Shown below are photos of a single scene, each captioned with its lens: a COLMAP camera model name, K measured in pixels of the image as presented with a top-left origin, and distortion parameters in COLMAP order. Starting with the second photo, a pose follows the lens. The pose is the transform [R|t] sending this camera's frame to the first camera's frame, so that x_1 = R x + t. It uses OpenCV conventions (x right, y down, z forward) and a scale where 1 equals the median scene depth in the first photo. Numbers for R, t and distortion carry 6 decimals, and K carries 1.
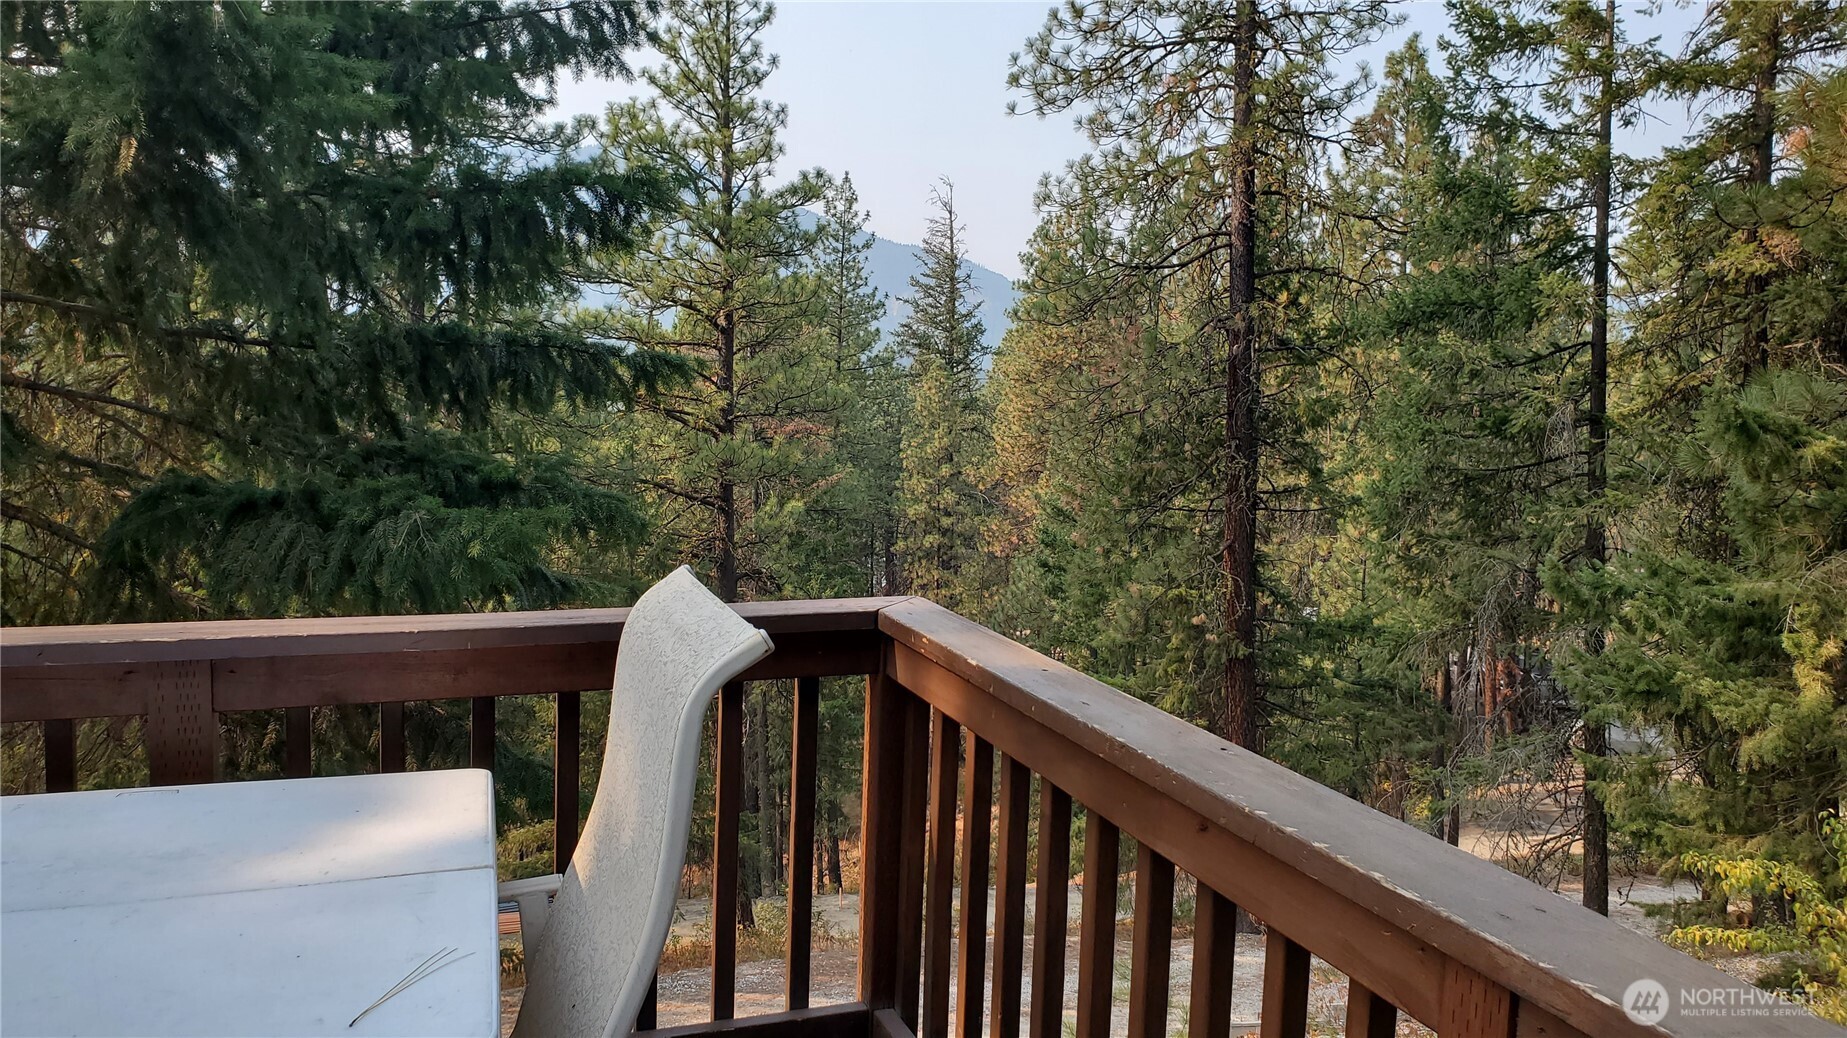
lens RADIAL K [[1442.8, 0, 986.1], [0, 1442.8, 494.7], [0, 0, 1]] dist [0.016281, 0.004691]
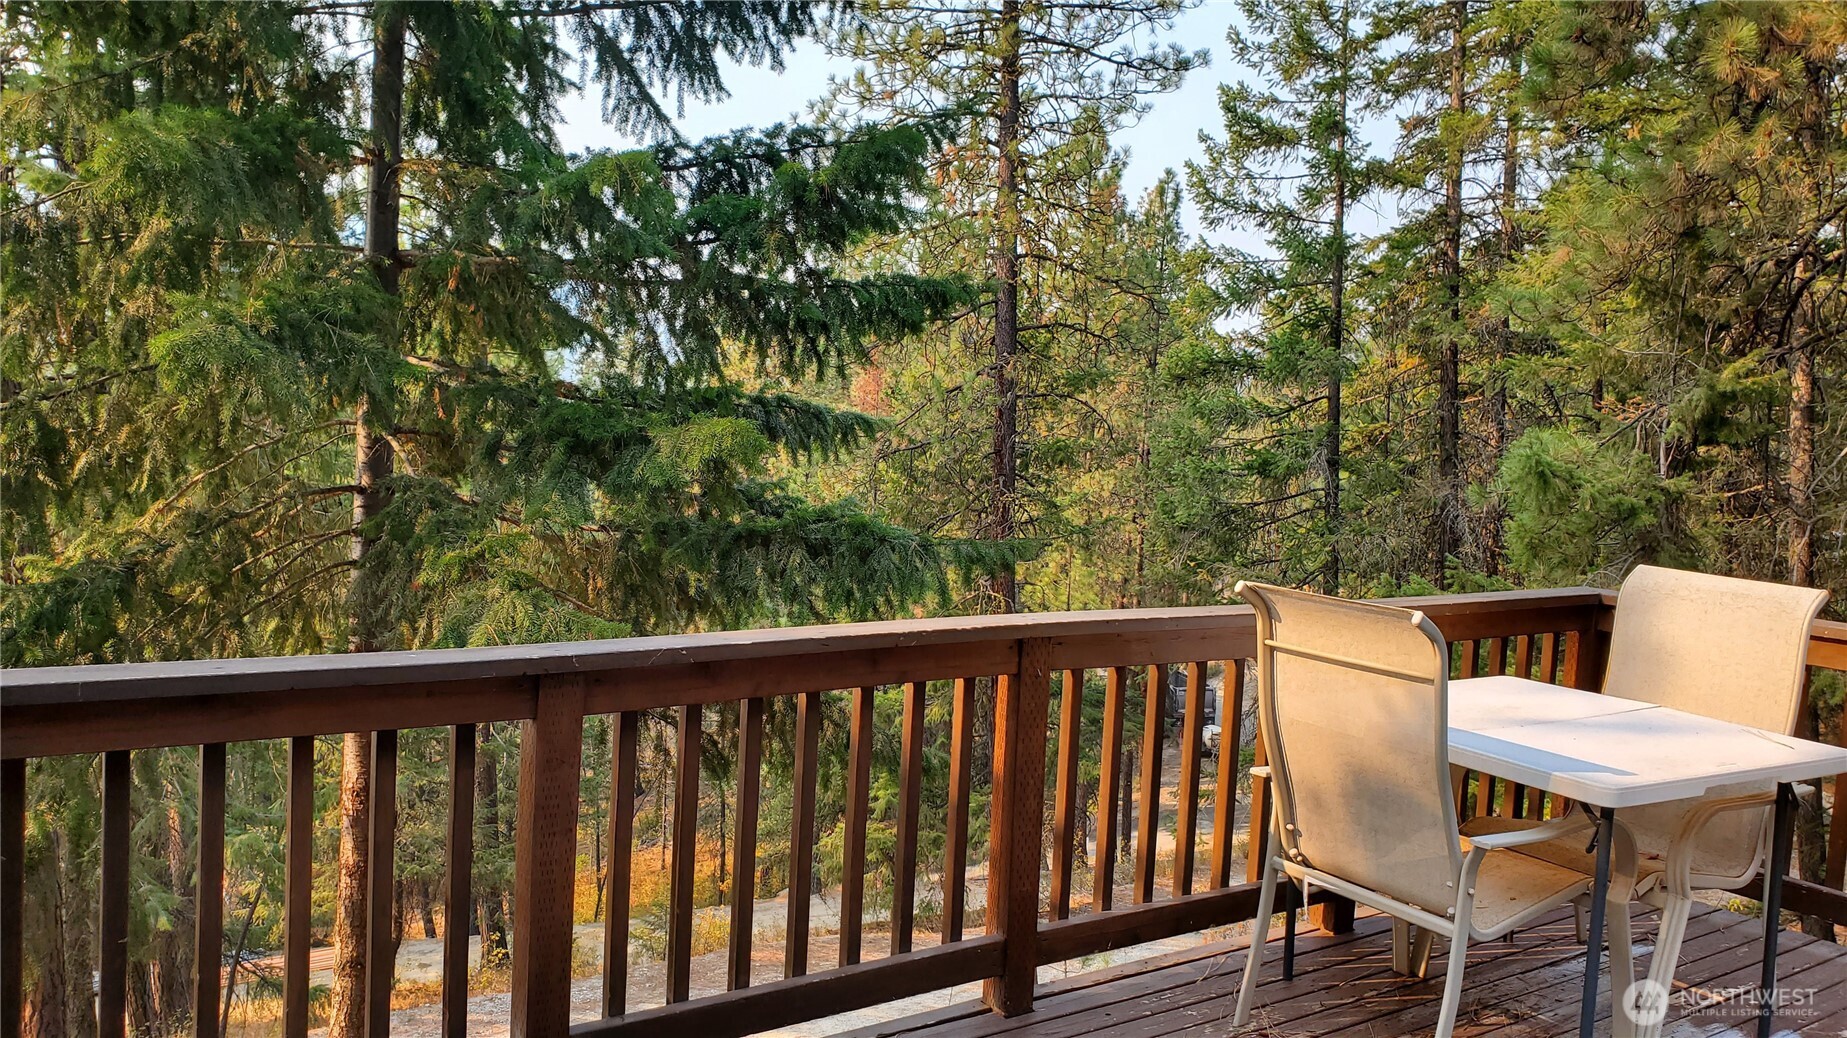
lens RADIAL K [[1426.1, 0, 921.1], [0, 1426.1, 537.7], [0, 0, 1]] dist [0.022760, -0.002986]
pose [[0.971487, -0.002652, 0.237079, -0.182202], [0.000745, 0.999967, 0.008132, 0.001027], [-0.237093, -0.007723, 0.971456, -0.067518]]
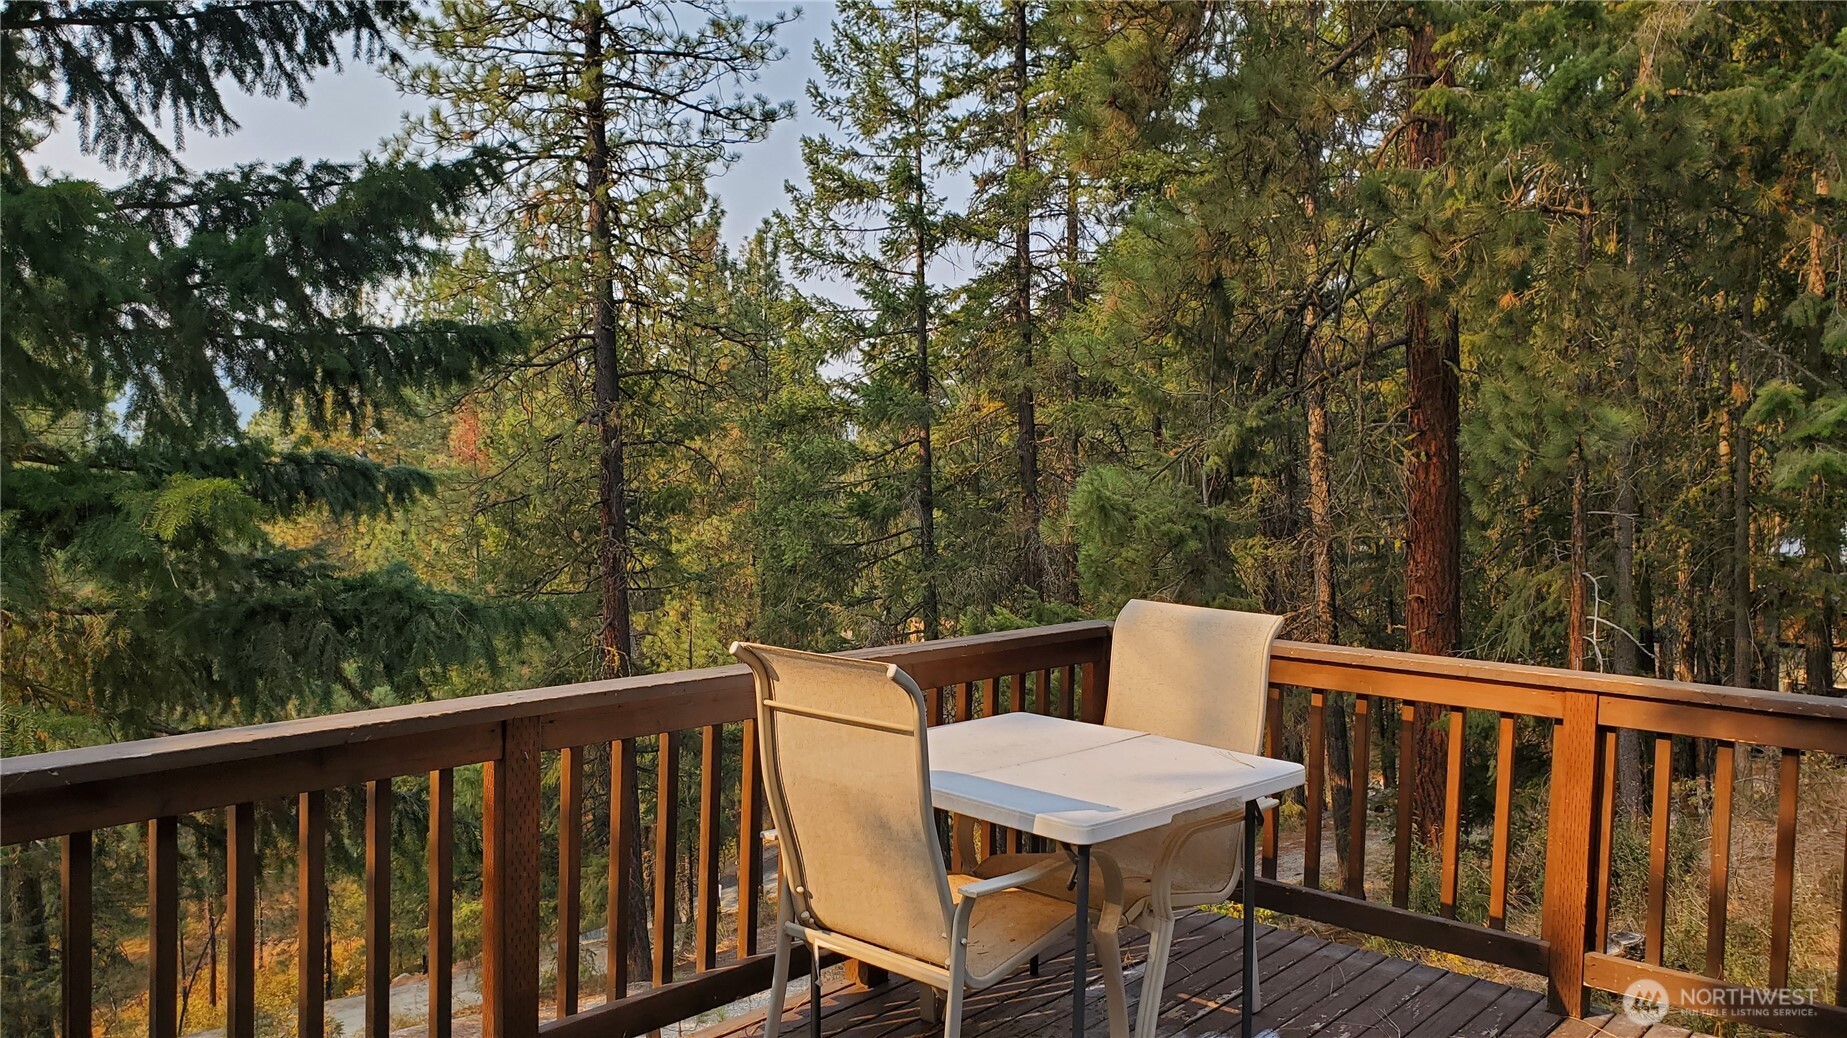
lens RADIAL K [[1400.2, 0, 931.1], [0, 1400.2, 553.5], [0, 0, 1]] dist [0.030136, -0.006413]
pose [[0.879995, -0.040416, 0.473260, -0.142170], [0.047558, 0.998864, -0.003128, -0.002660], [-0.472596, 0.025260, 0.880917, -0.061685]]
